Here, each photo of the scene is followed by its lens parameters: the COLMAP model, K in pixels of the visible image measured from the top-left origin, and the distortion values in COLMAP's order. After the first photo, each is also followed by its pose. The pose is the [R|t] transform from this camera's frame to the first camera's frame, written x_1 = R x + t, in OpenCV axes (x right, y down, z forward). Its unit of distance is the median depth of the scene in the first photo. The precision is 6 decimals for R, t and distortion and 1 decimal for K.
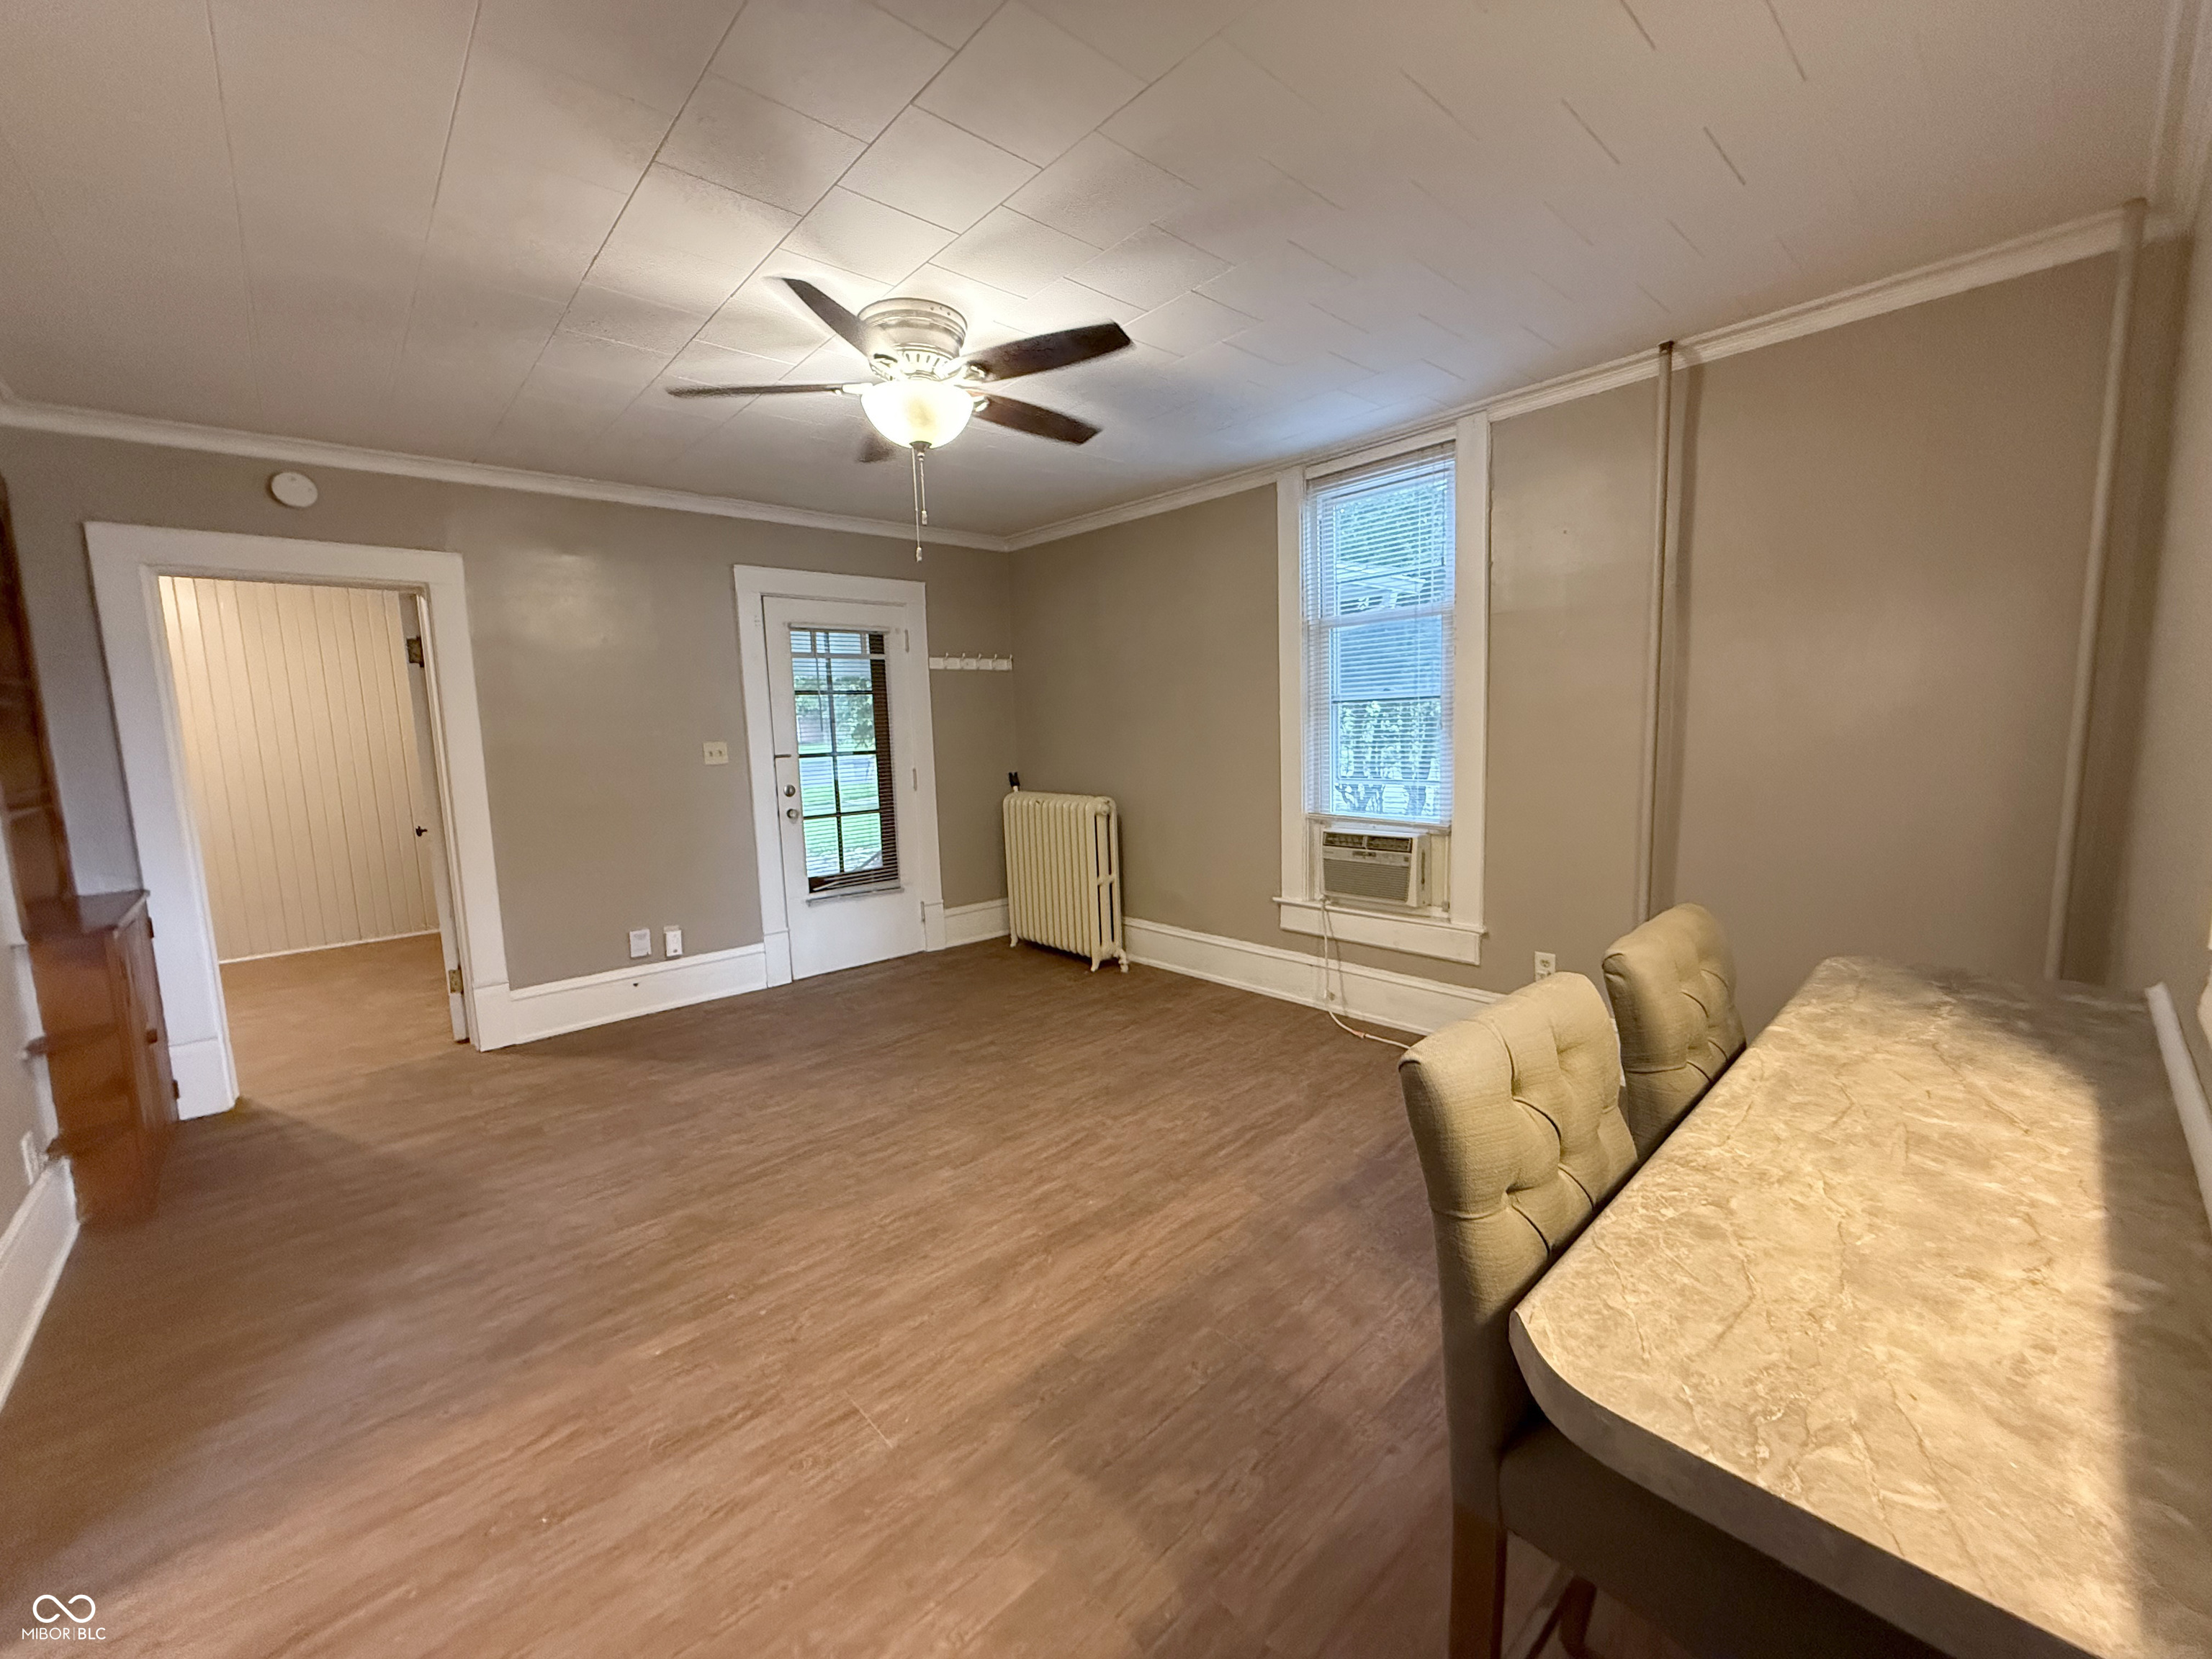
lens RADIAL K [[878.1, 0, 1102.1], [0, 878.1, 827.6], [0, 0, 1]] dist [0.000158, 0.000136]
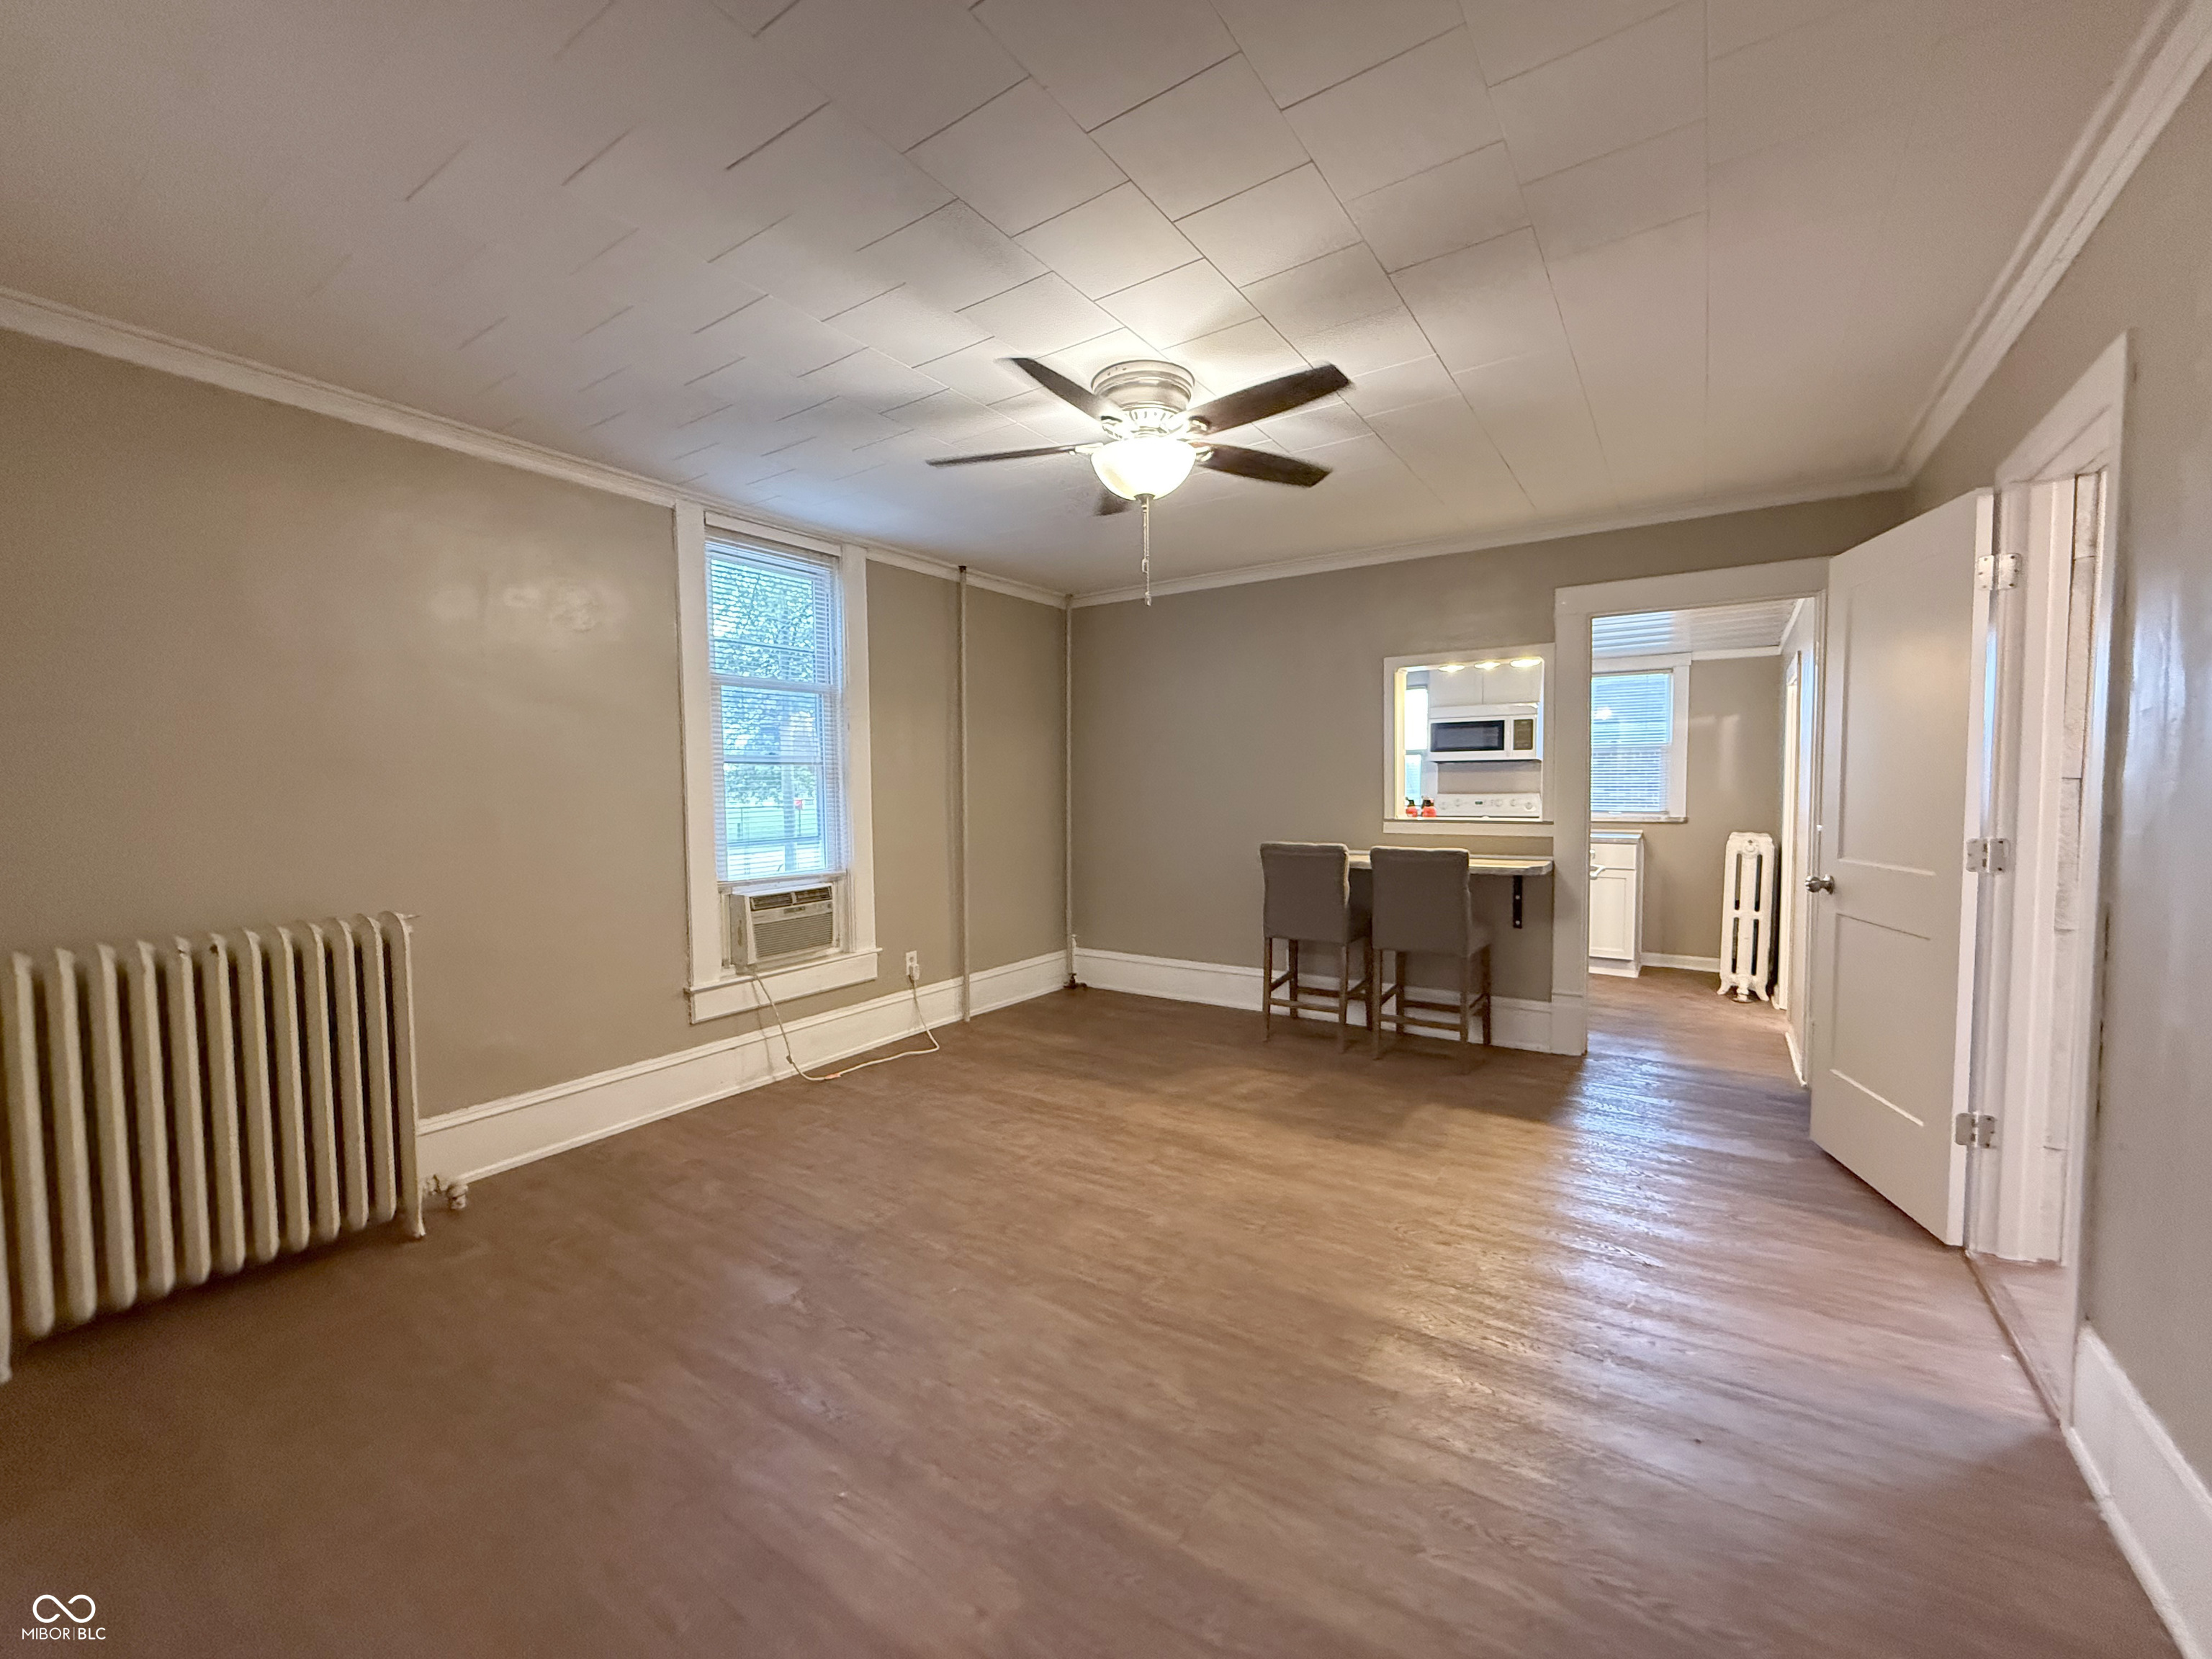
lens RADIAL K [[878.1, 0, 1102.1], [0, 878.1, 827.6], [0, 0, 1]] dist [0.000158, 0.000136]
pose [[-0.237792, -0.014489, 0.971208, -0.928563], [0.133166, 0.989961, 0.047373, -0.078251], [-0.962145, 0.140596, -0.233475, 1.029381]]
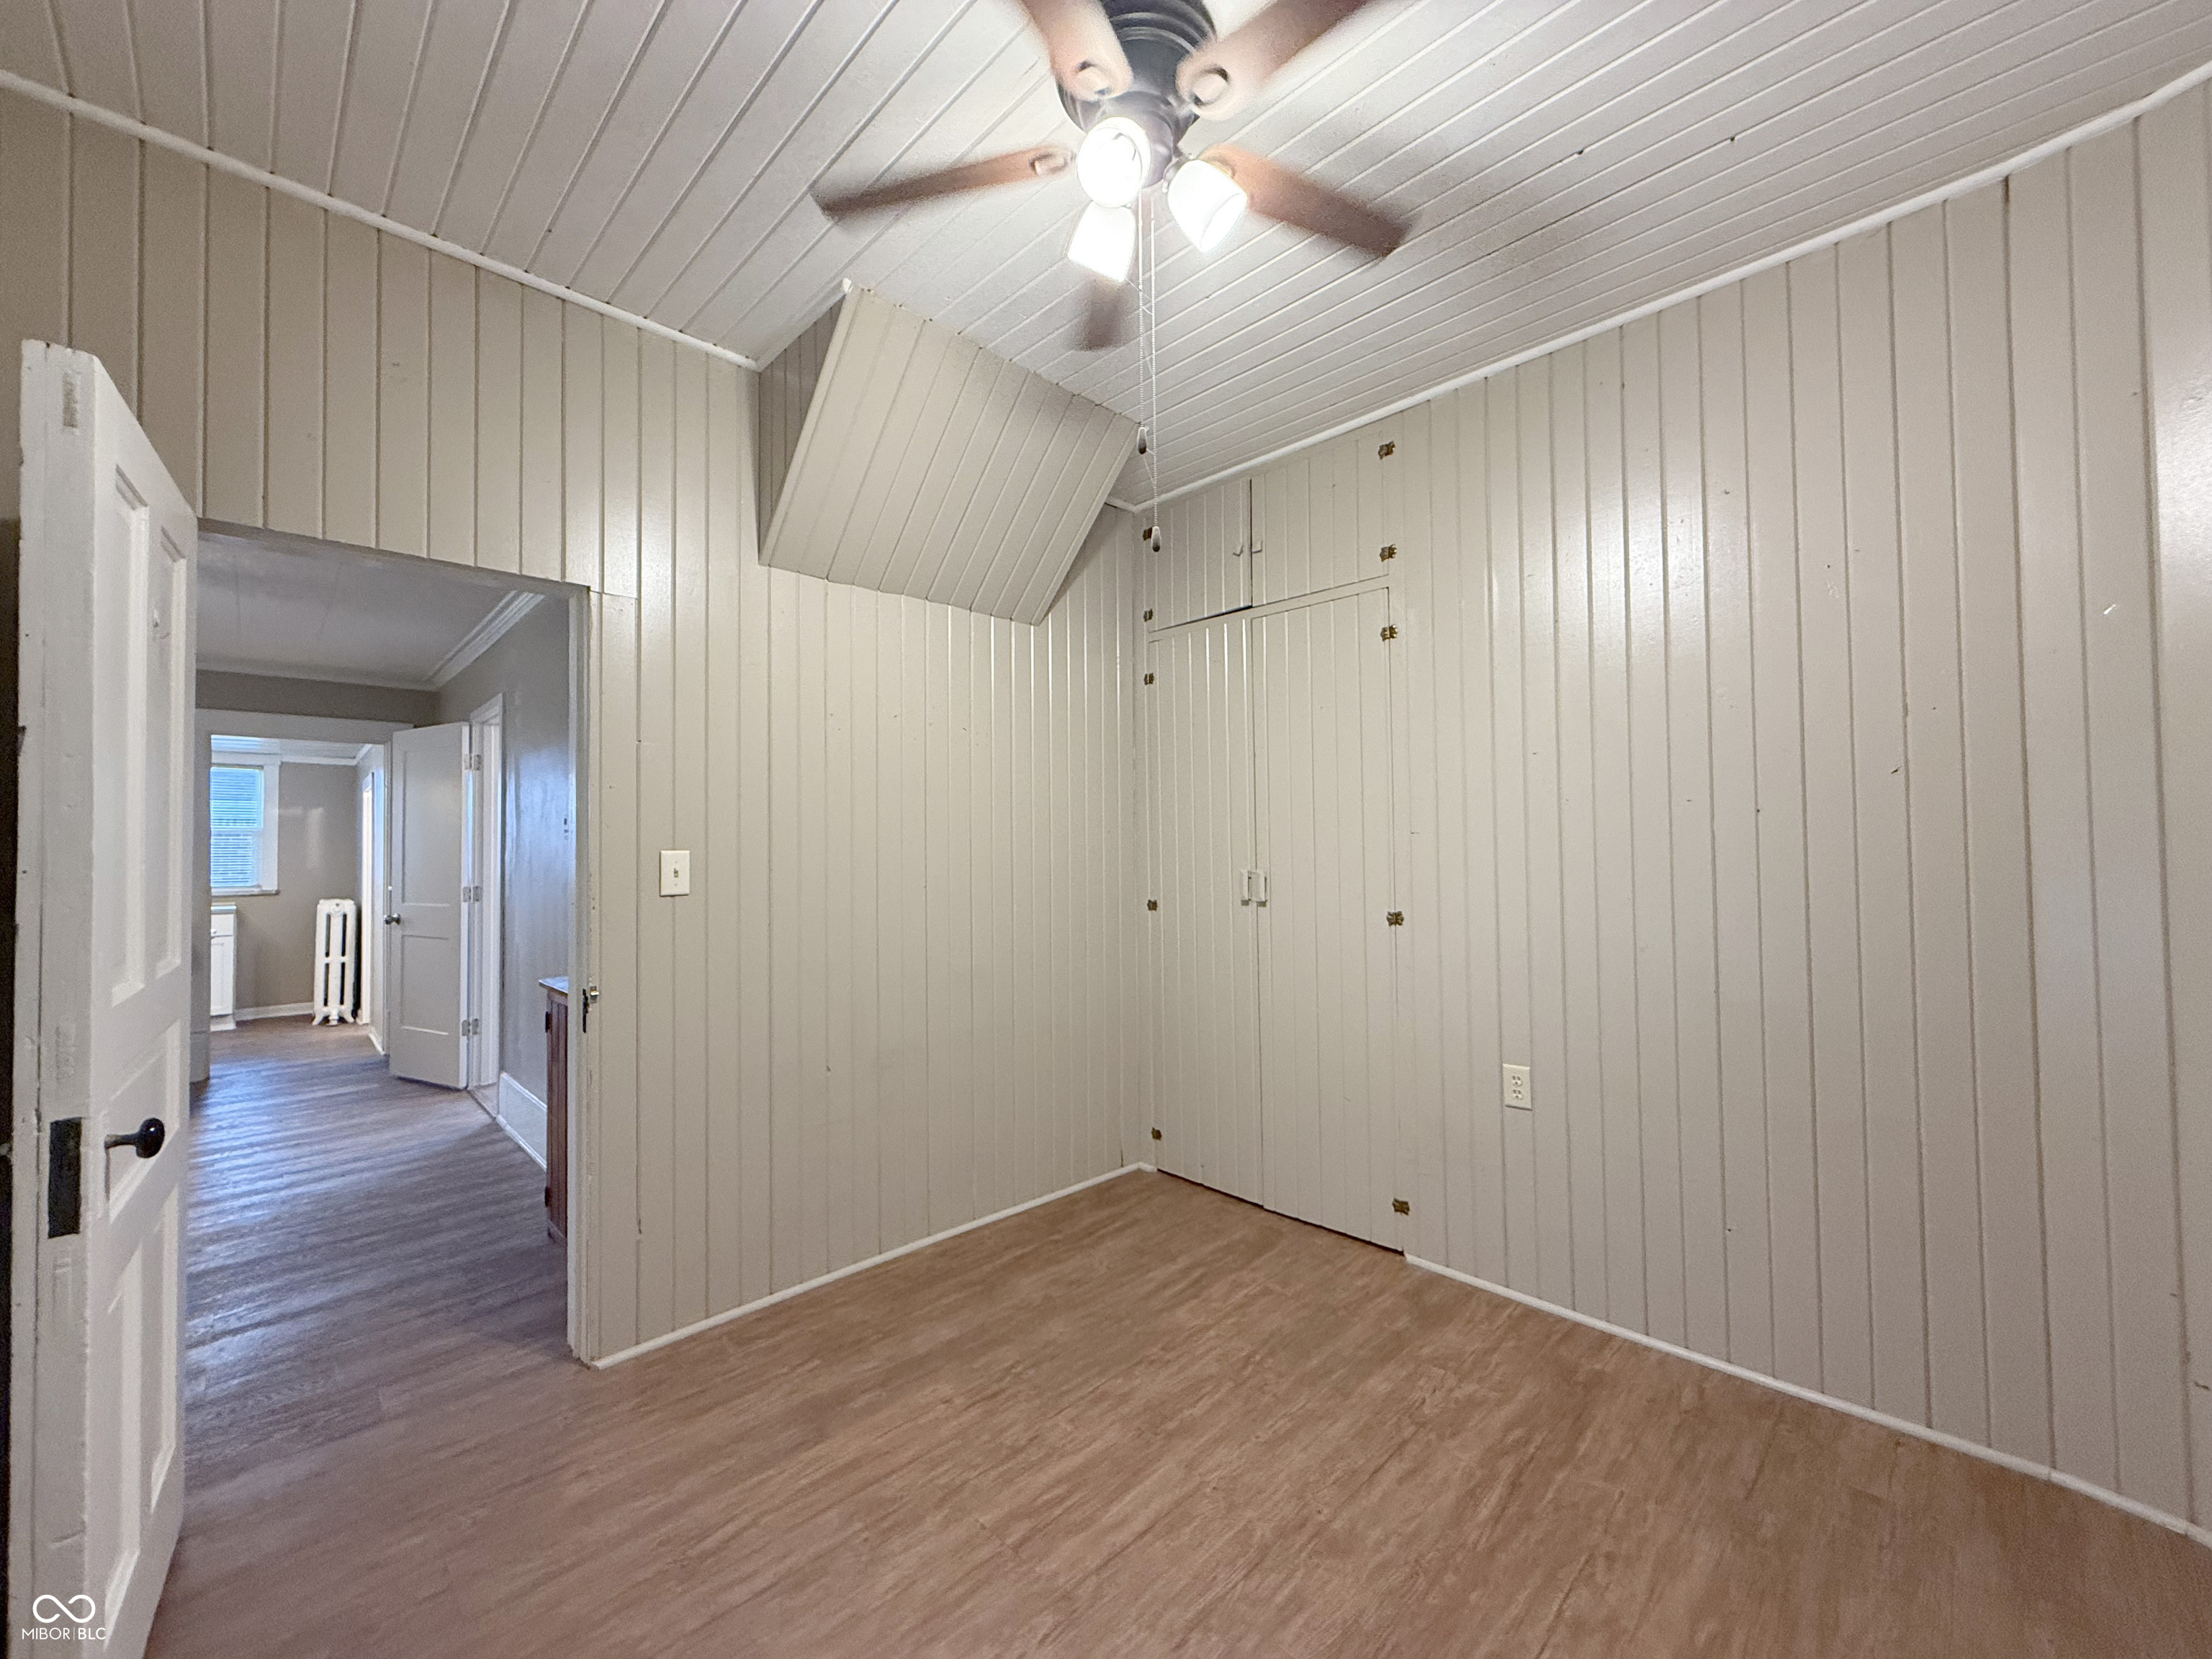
lens RADIAL K [[878.1, 0, 1102.1], [0, 878.1, 827.6], [0, 0, 1]] dist [0.000158, 0.000136]
pose [[-0.998288, 0.040718, -0.042000, -1.431766], [0.036459, 0.994556, 0.097620, -0.147214], [0.045746, 0.095921, -0.994337, 1.715371]]
